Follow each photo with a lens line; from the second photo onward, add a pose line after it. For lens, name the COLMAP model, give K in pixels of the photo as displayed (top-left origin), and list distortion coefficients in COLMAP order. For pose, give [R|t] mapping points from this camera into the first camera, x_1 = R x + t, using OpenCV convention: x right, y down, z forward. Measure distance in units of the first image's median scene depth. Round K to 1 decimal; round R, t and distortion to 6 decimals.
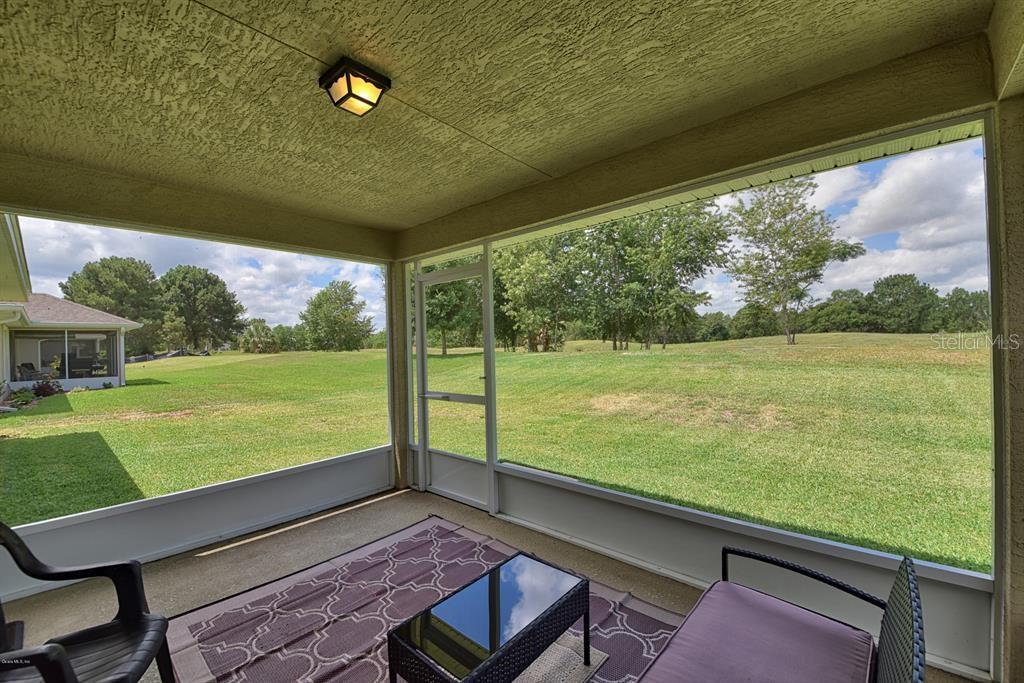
lens RADIAL K [[424.1, 0, 518.0], [0, 424.1, 343.5], [0, 0, 1]] dist [-0.002069, -0.000180]
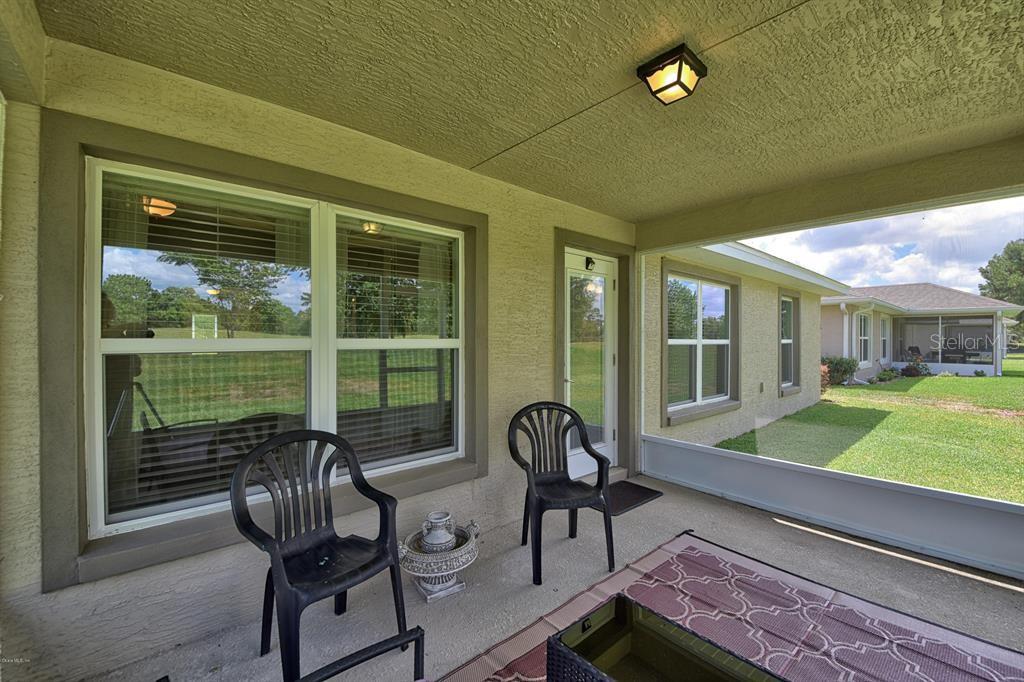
lens RADIAL K [[424.1, 0, 517.7], [0, 424.1, 340.5], [0, 0, 1]] dist [-0.002069, -0.000180]
pose [[-0.112614, 0.025110, -0.993321, 0.402533], [0.001552, 0.999684, 0.025095, 0.002272], [0.993638, 0.001285, -0.112618, 0.441623]]
